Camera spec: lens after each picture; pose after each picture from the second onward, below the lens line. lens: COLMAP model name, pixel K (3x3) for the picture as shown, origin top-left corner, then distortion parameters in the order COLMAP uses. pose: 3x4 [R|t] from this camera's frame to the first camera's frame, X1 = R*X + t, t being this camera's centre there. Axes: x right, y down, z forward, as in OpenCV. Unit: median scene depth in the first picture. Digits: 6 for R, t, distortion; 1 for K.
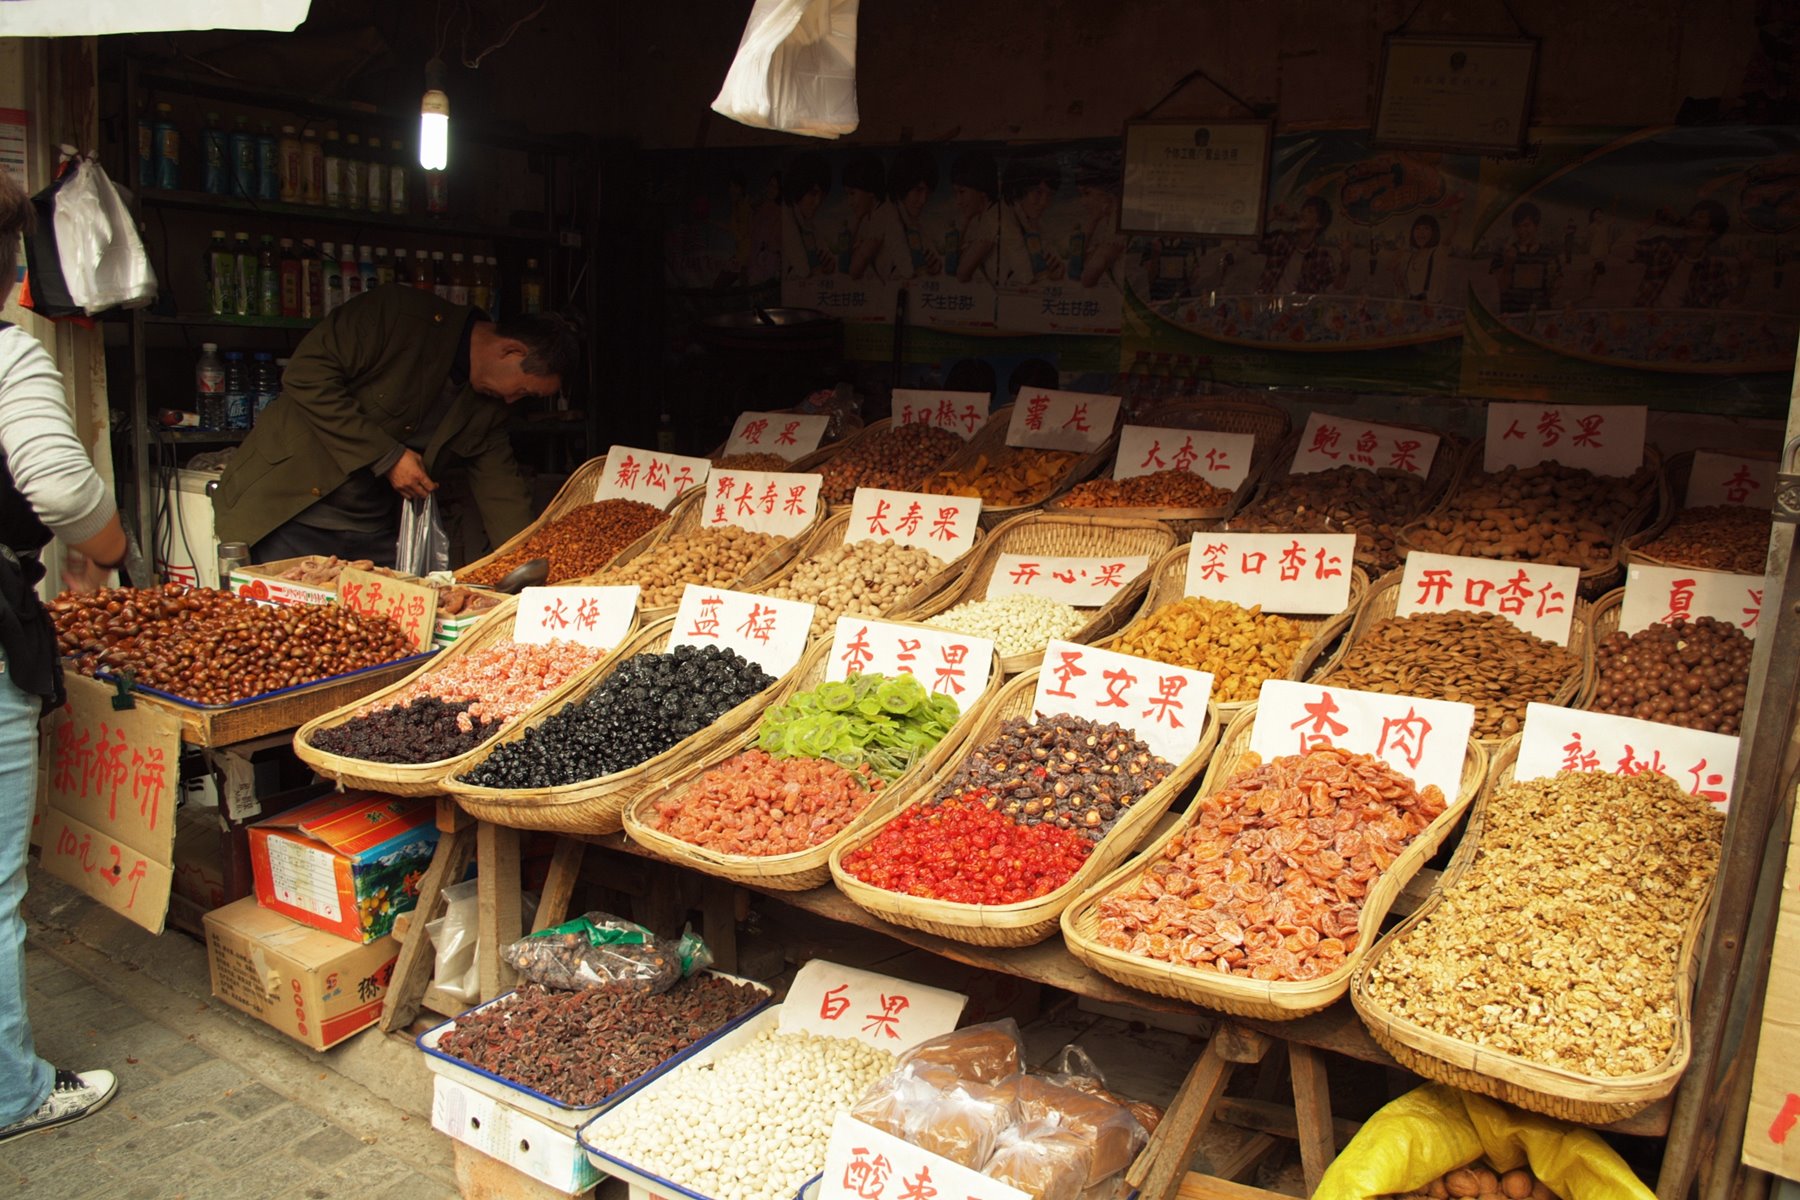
lens RADIAL K [[1472.7, 0, 899.9], [0, 1472.7, 684.9], [0, 0, 1]] dist [-0.081362, 0.011679]
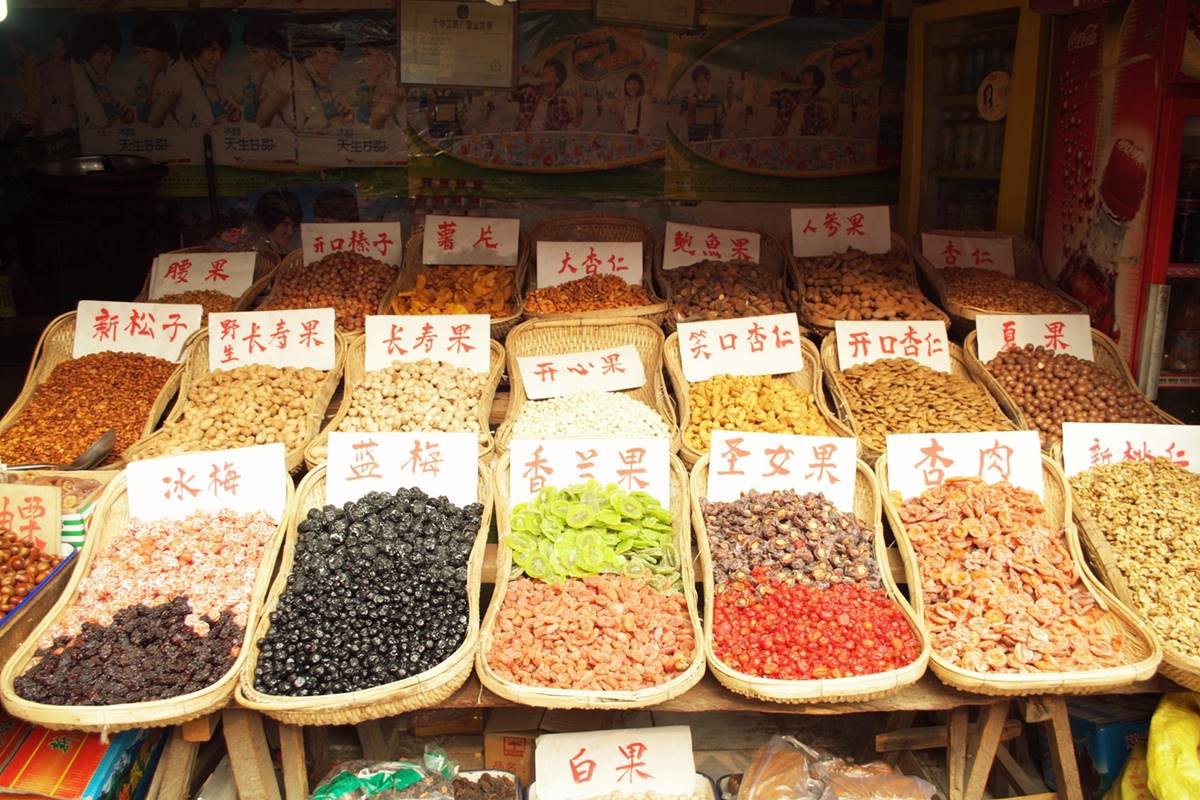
lens RADIAL K [[981.8, 0, 599.9], [0, 981.8, 456.6], [0, 0, 1]] dist [-0.081362, 0.011679]
pose [[0.819654, -0.191538, 0.539890, -0.321125], [0.151682, 0.981375, 0.117882, -0.091835], [-0.552413, -0.014730, 0.833440, 0.275412]]
